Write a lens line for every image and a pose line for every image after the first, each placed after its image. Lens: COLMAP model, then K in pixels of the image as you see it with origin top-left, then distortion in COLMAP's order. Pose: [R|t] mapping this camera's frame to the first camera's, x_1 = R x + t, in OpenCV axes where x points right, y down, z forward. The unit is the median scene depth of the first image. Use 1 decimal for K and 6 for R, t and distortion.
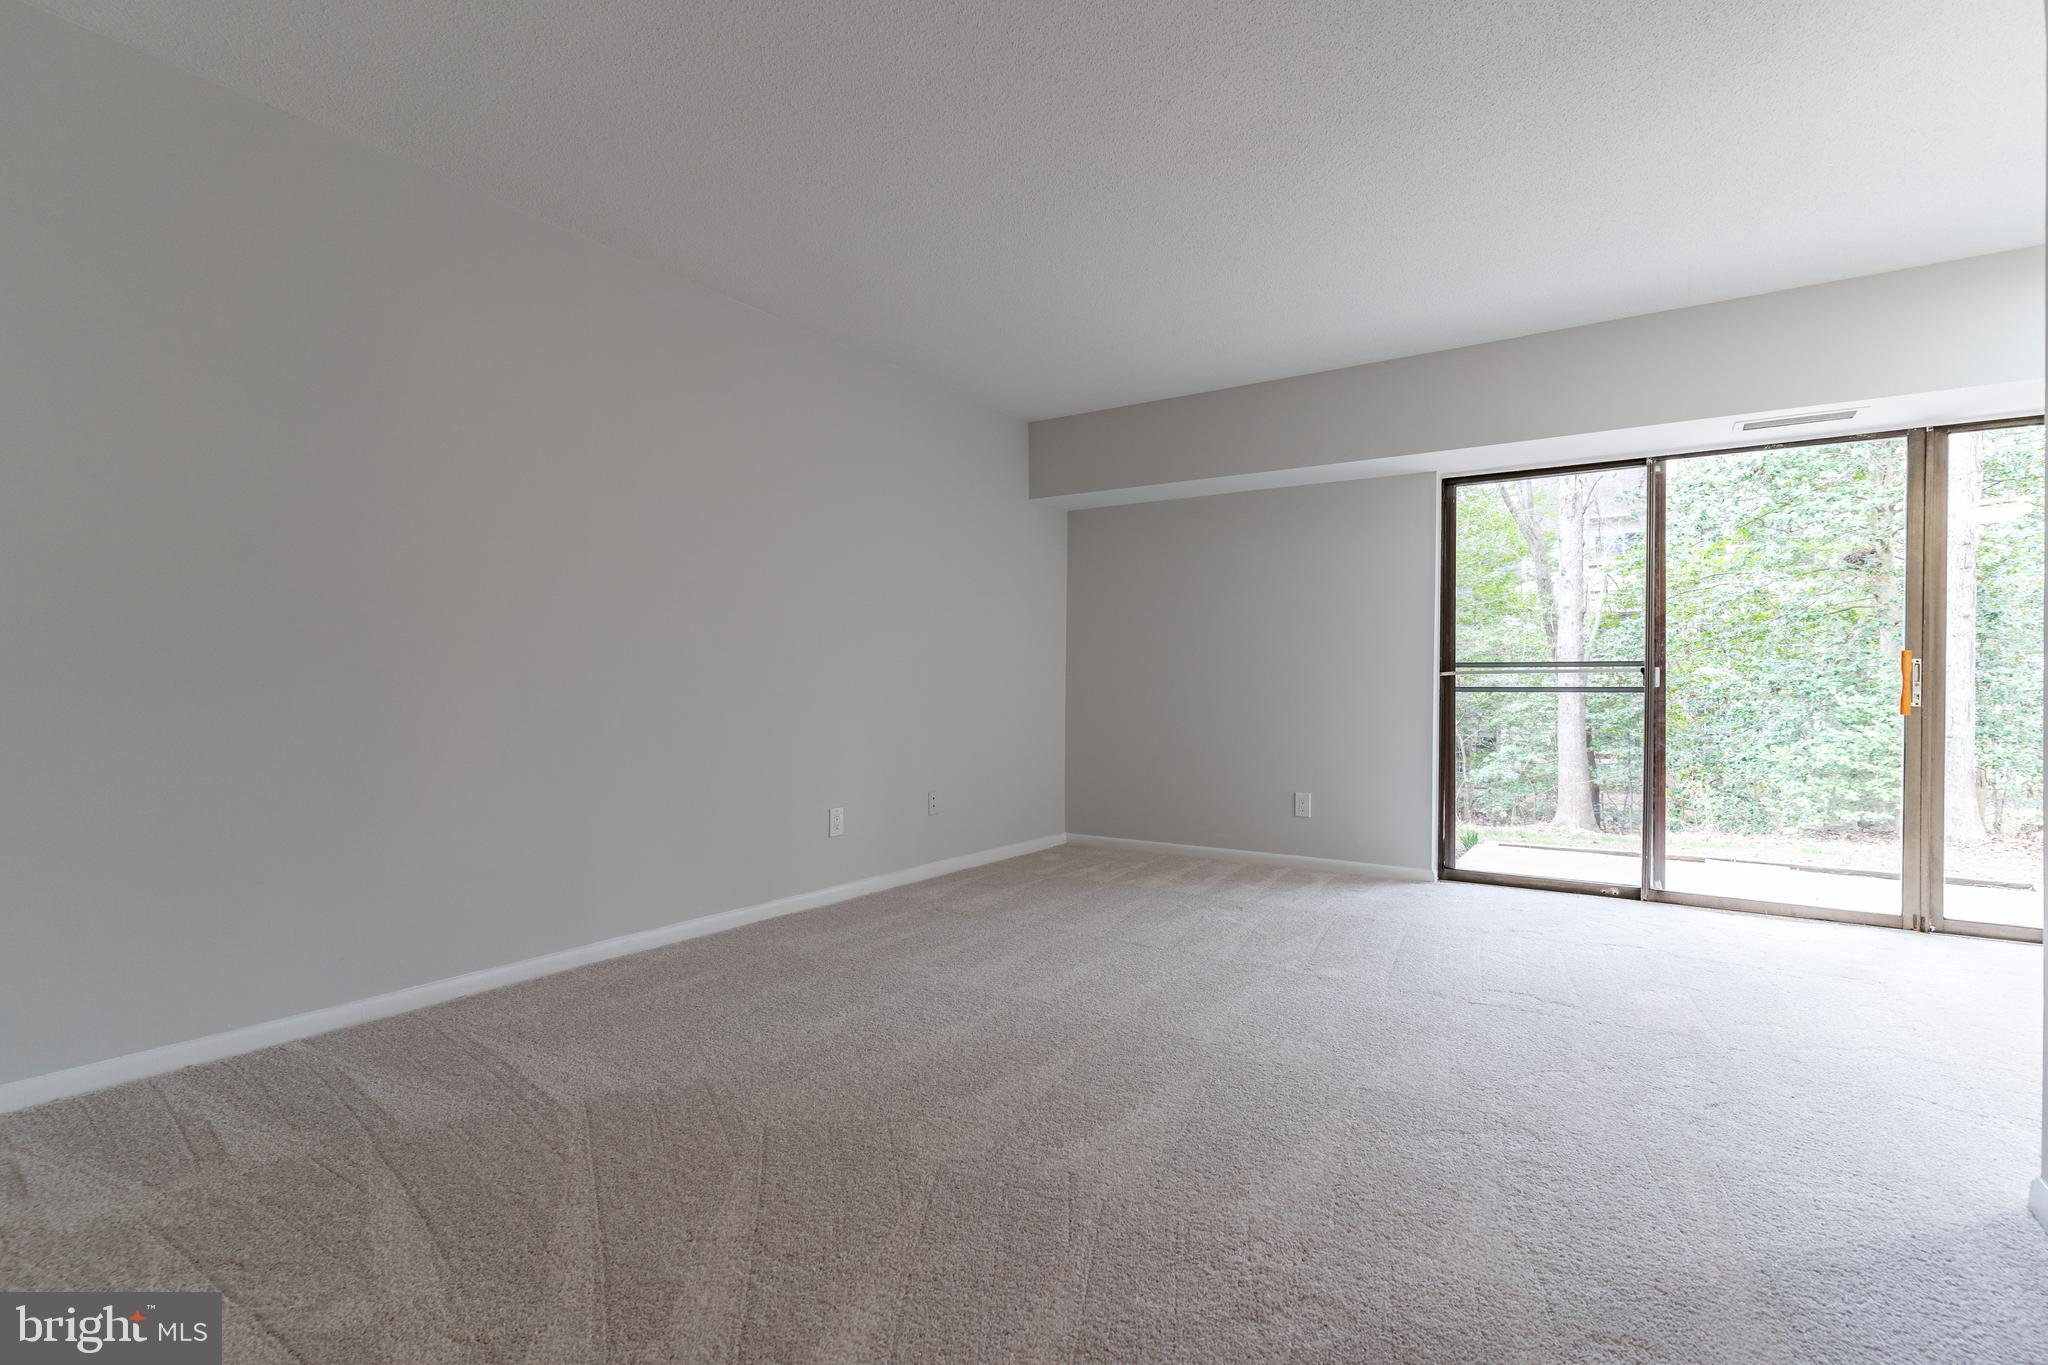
lens RADIAL K [[976.4, 0, 1010.1], [0, 976.4, 681.6], [0, 0, 1]] dist [0.004723, -0.003826]
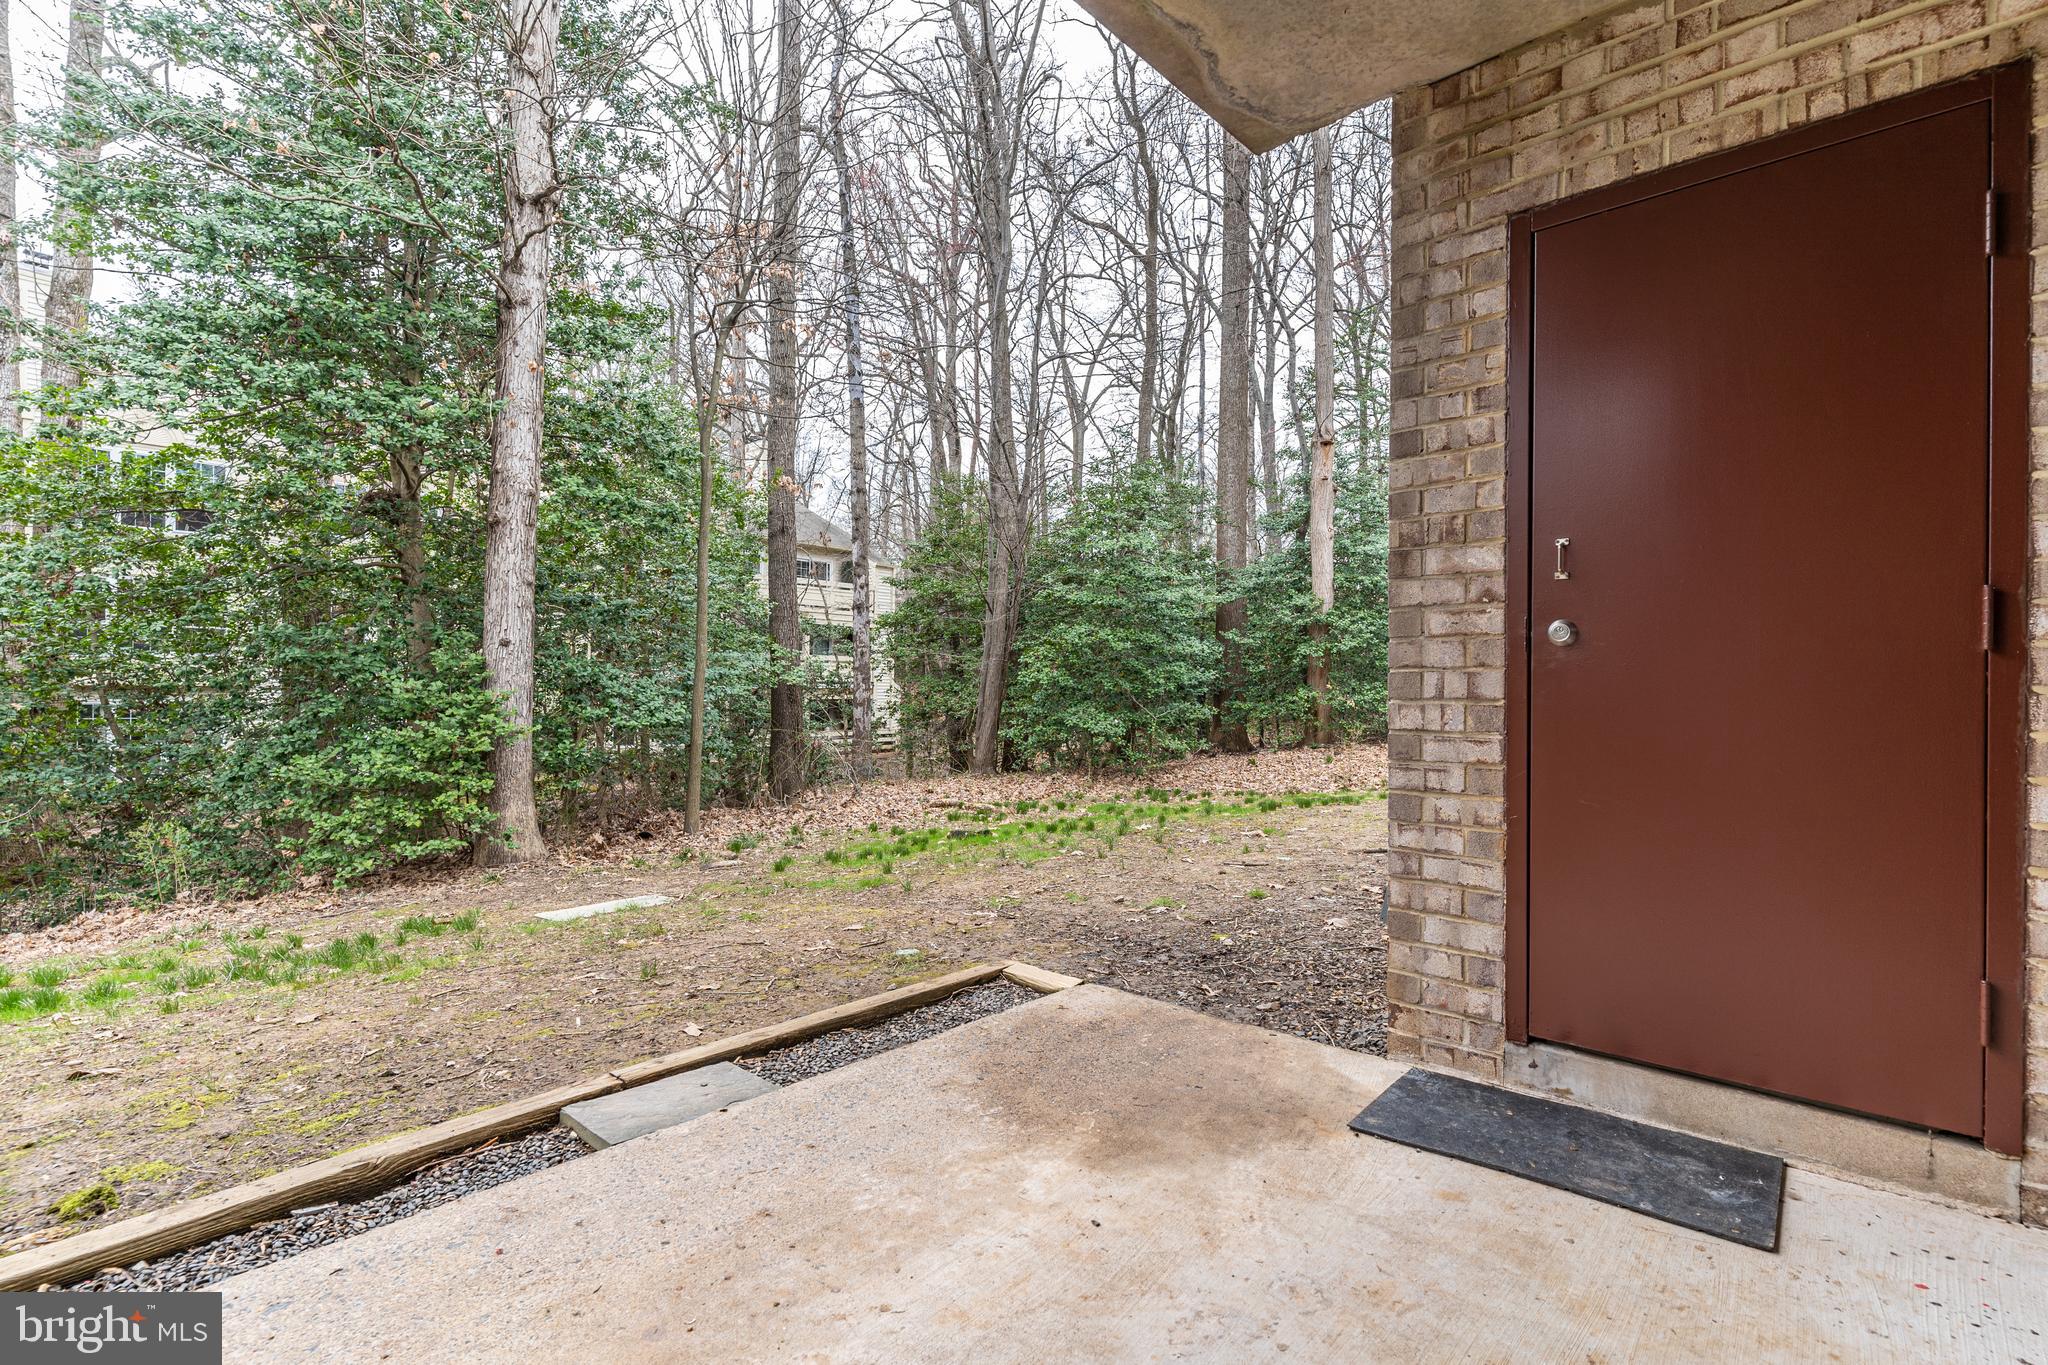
lens RADIAL K [[976.4, 0, 1012.2], [0, 976.4, 685.7], [0, 0, 1]] dist [0.004723, -0.003826]
pose [[0.157300, 0.002787, 0.987547, 0.228027], [-0.009189, 0.999957, -0.001359, 0.016027], [-0.987508, -0.008861, 0.157319, 0.463017]]
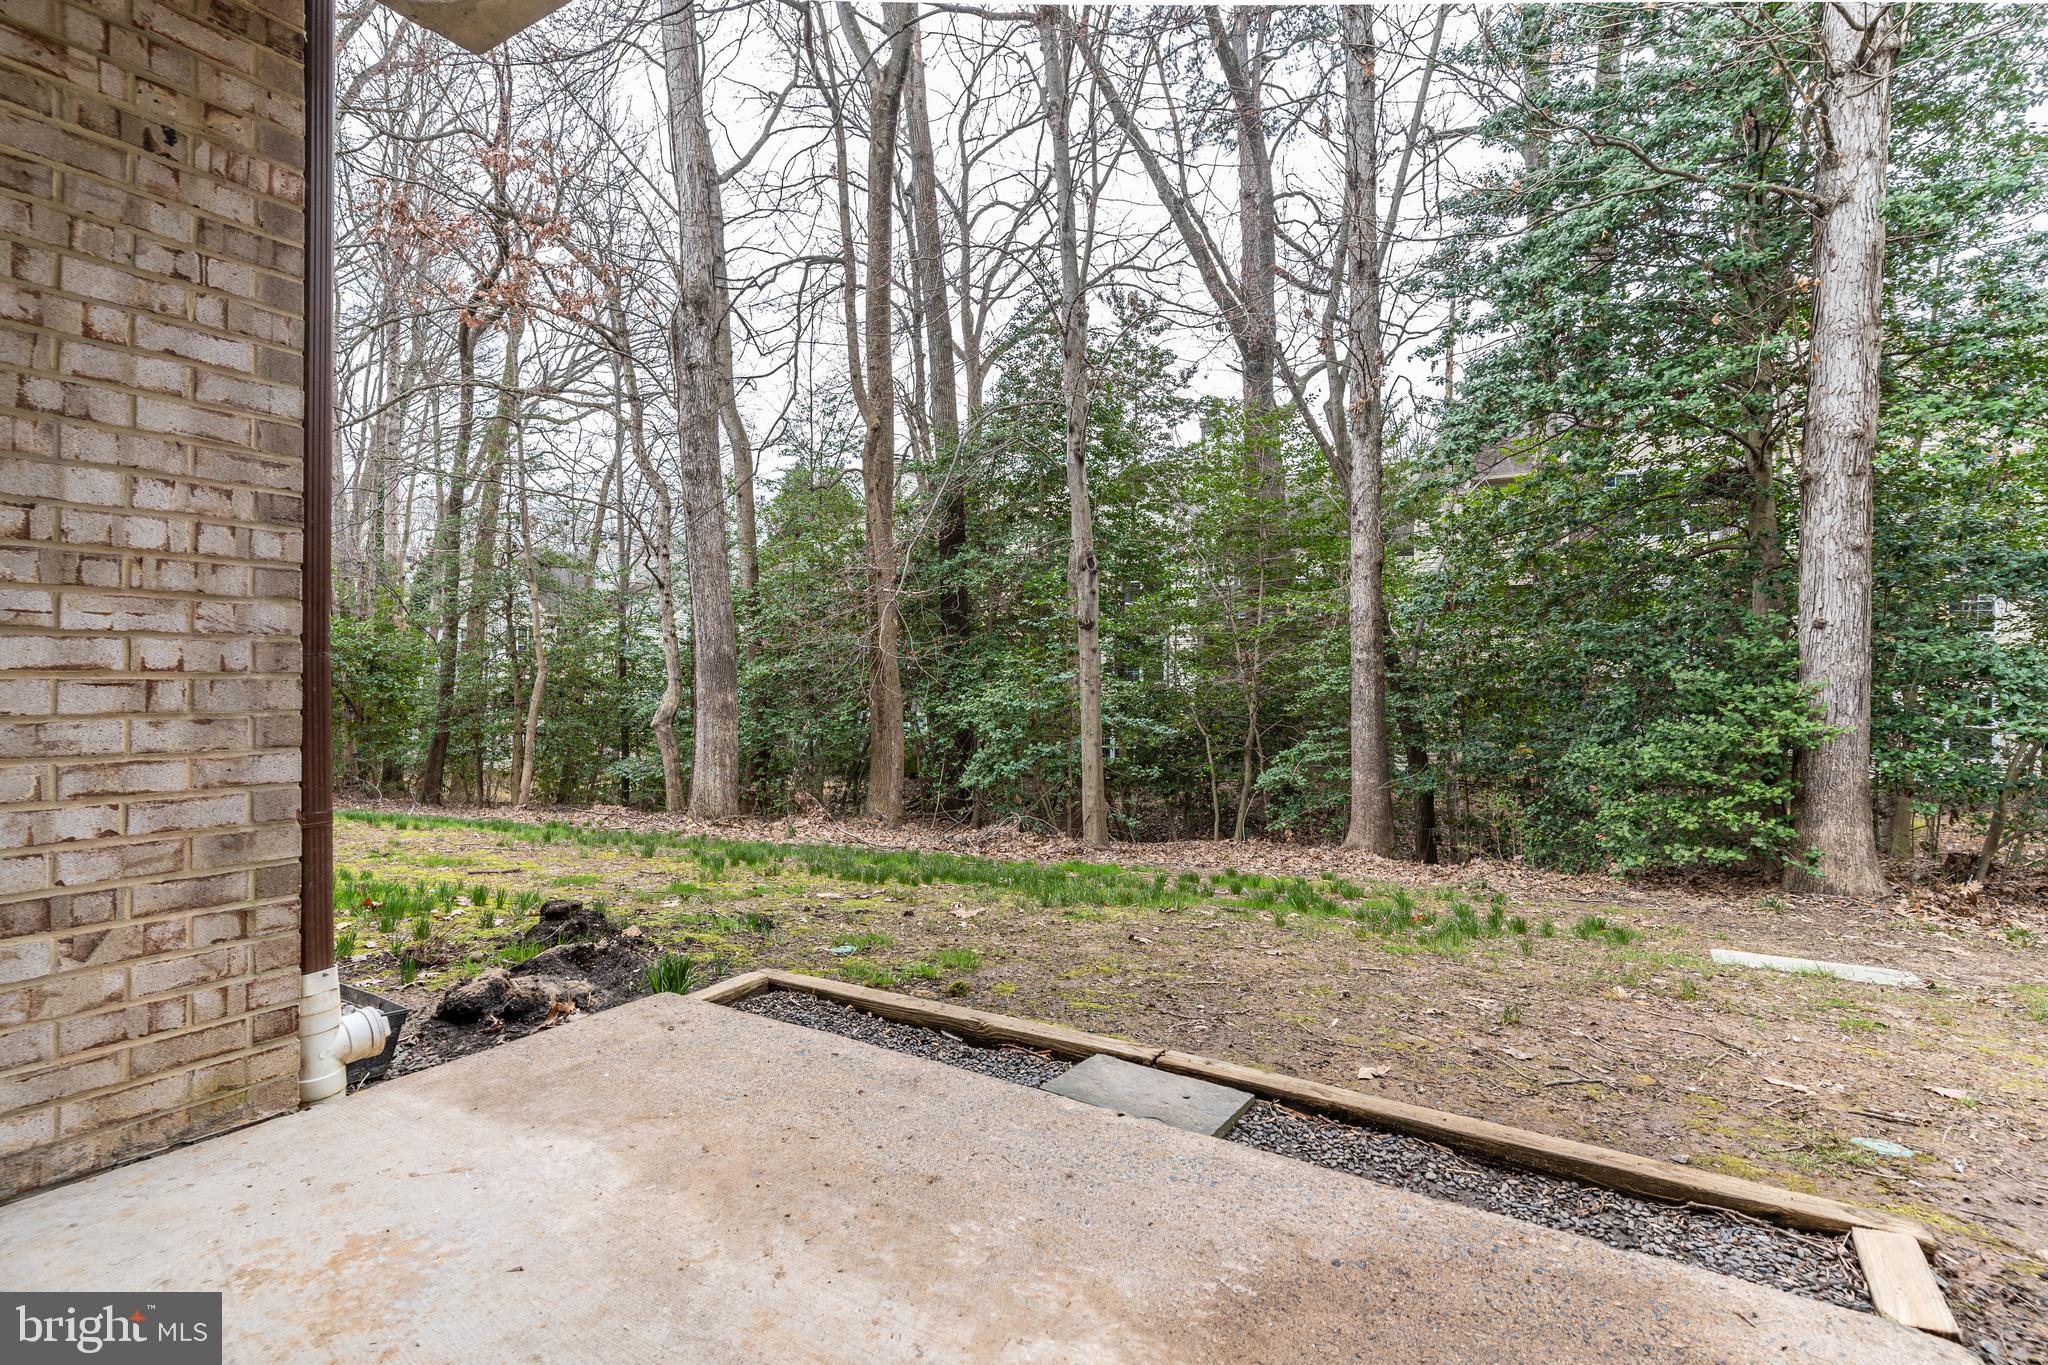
lens RADIAL K [[976.4, 0, 1017.0], [0, 976.4, 671.4], [0, 0, 1]] dist [0.004723, -0.003826]
pose [[0.999724, 0.001085, 0.023472, 0.396419], [-0.001131, 0.999997, 0.001980, 0.014547], [-0.023470, -0.002006, 0.999723, 0.354881]]
